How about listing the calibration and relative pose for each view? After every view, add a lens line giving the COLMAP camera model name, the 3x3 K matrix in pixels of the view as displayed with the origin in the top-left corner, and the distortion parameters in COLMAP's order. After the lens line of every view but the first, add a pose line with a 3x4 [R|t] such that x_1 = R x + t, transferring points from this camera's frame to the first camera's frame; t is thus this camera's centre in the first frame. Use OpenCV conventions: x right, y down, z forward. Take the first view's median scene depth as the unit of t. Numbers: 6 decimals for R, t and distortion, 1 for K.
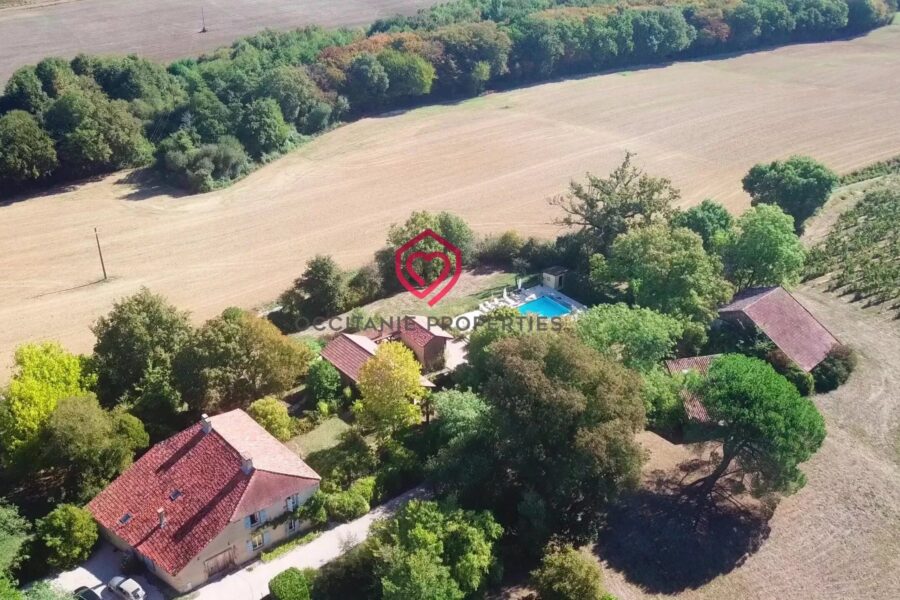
lens RADIAL K [[831.7, 0, 450.4], [0, 831.7, 305.1], [0, 0, 1]] dist [-0.008058, 0.000000]
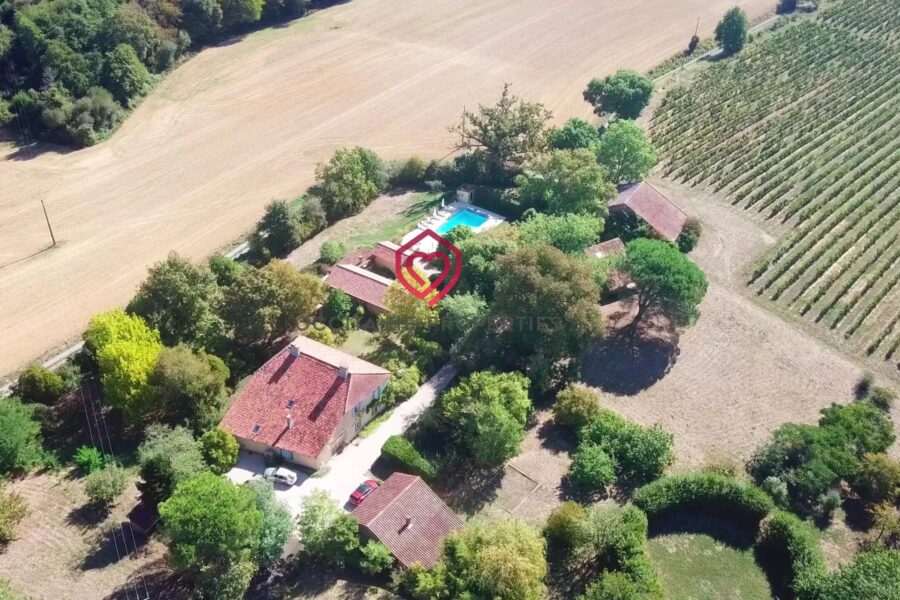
lens RADIAL K [[831.7, 0, 449.9], [0, 831.7, 296.5], [0, 0, 1]] dist [-0.008058, 0.000000]
pose [[0.954259, -0.160808, 0.252052, -0.228154], [0.128194, 0.981679, 0.140970, -0.057038], [-0.270103, -0.102210, 0.957391, -0.195867]]
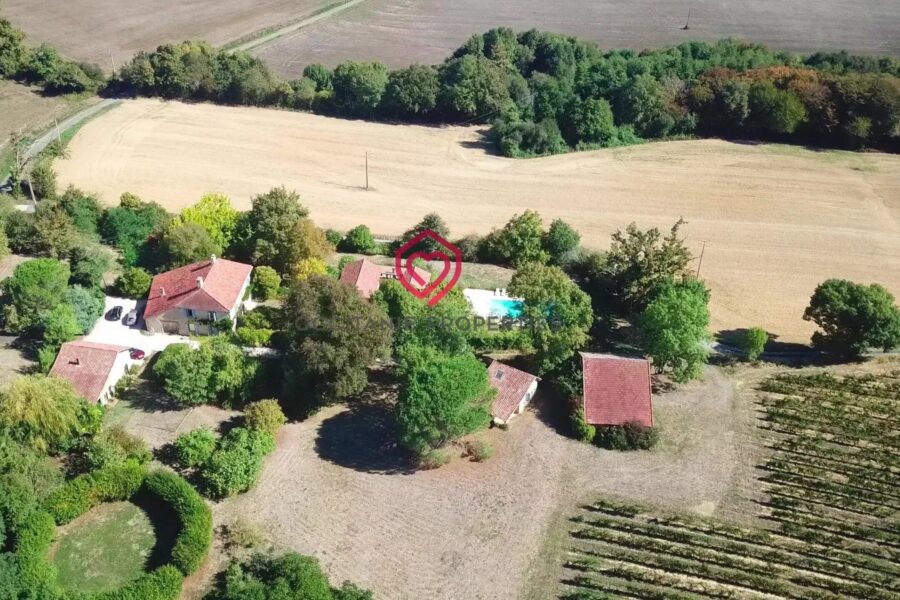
lens RADIAL K [[831.7, 0, 449.9], [0, 831.7, 301.9], [0, 0, 1]] dist [-0.008058, 0.000000]
pose [[0.715892, 0.383611, -0.583388, 0.671974], [-0.366618, 0.917621, 0.153501, -0.137343], [0.594213, 0.103990, 0.797557, -0.055777]]
